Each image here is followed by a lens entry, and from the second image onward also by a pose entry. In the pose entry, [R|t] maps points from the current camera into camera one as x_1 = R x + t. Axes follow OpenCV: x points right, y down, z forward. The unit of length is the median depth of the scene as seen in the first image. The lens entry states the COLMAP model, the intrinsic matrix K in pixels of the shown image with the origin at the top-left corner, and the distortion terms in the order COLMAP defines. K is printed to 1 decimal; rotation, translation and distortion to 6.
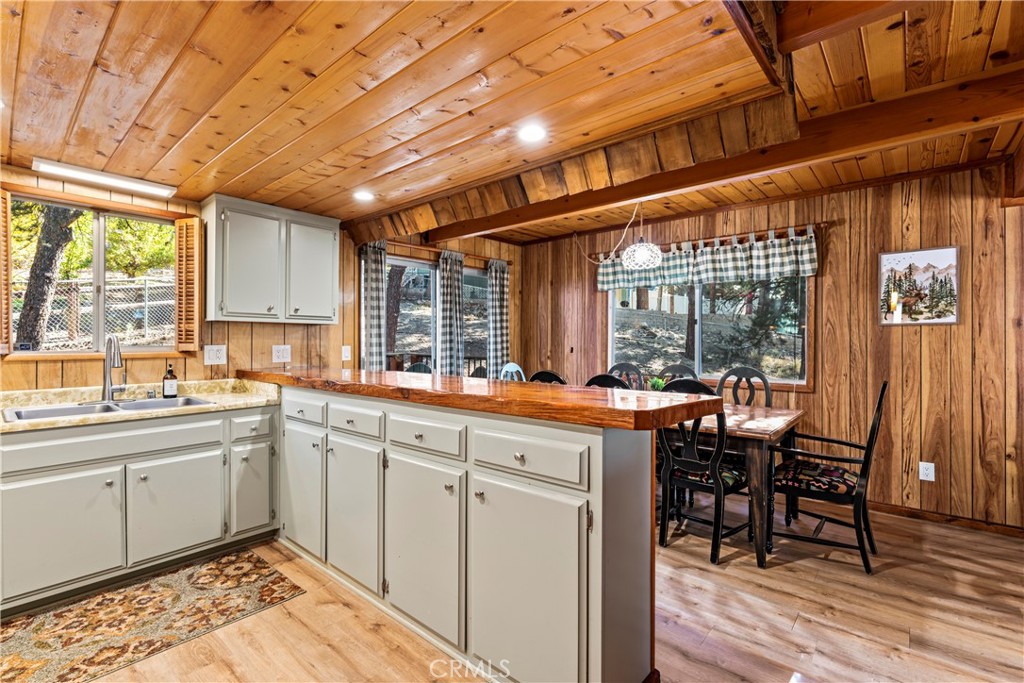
lens RADIAL K [[461.2, 0, 512.0], [0, 461.2, 341.5], [0, 0, 1]] dist [-0.002762, -0.000021]
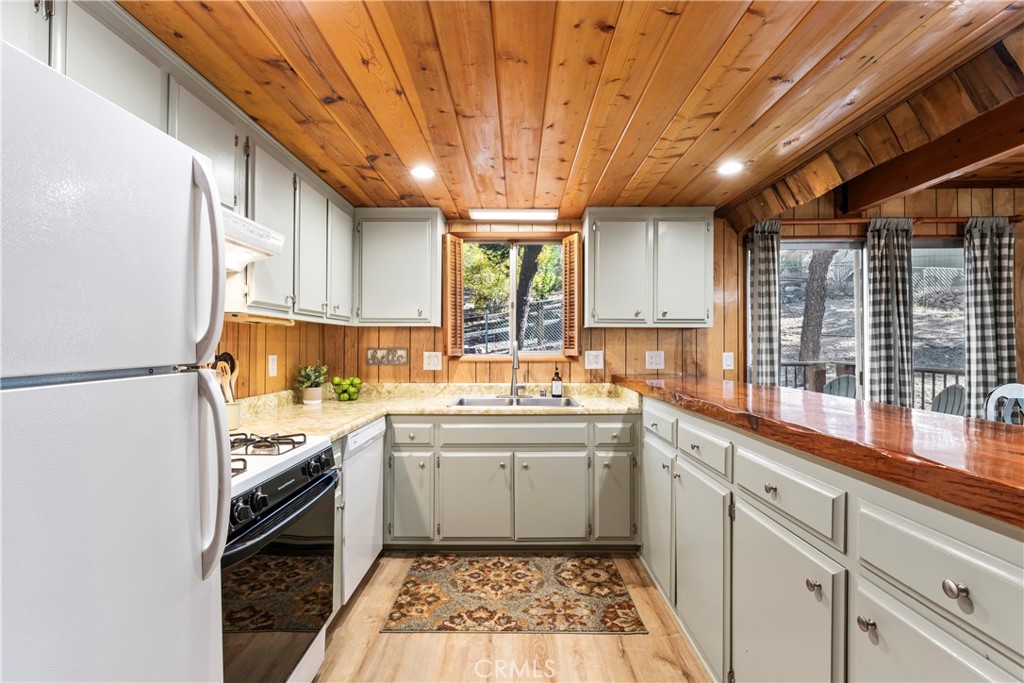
lens RADIAL K [[461.2, 0, 512.0], [0, 461.2, 341.5], [0, 0, 1]] dist [-0.002762, -0.000021]
pose [[0.648325, -0.007497, -0.761327, 0.040854], [-0.000949, 0.999943, -0.010655, -0.001557], [0.761363, 0.007631, 0.648281, 0.166912]]
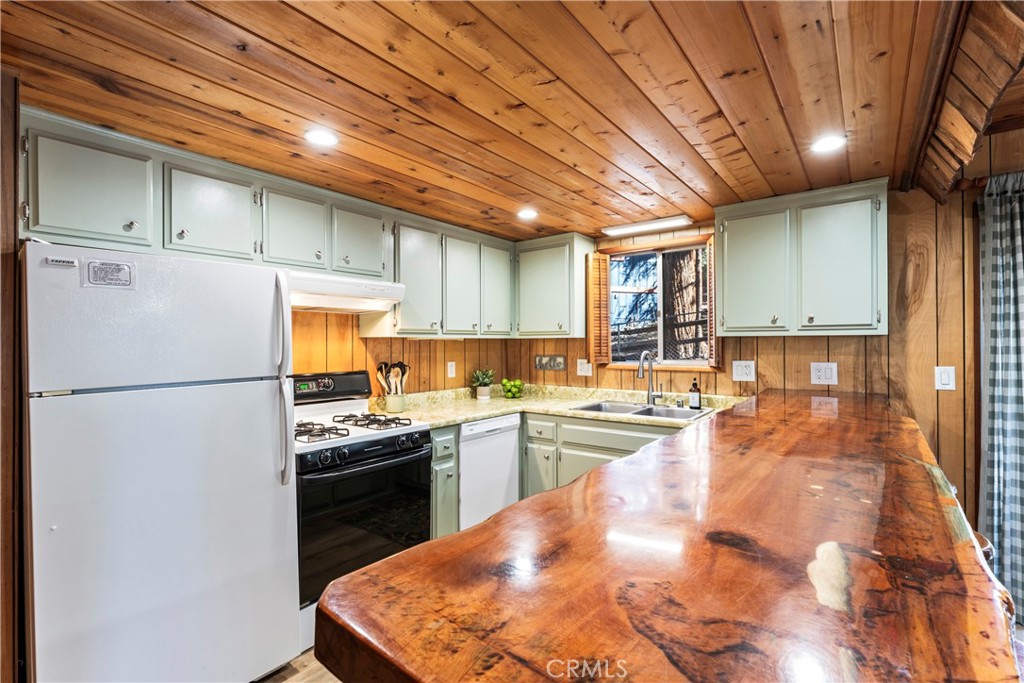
lens RADIAL K [[461.2, 0, 512.0], [0, 461.2, 341.5], [0, 0, 1]] dist [-0.002762, -0.000021]
pose [[0.053382, -0.006332, -0.998554, 0.283032], [0.004533, 0.999971, -0.006098, -0.028235], [0.998564, -0.004201, 0.053409, 0.464006]]
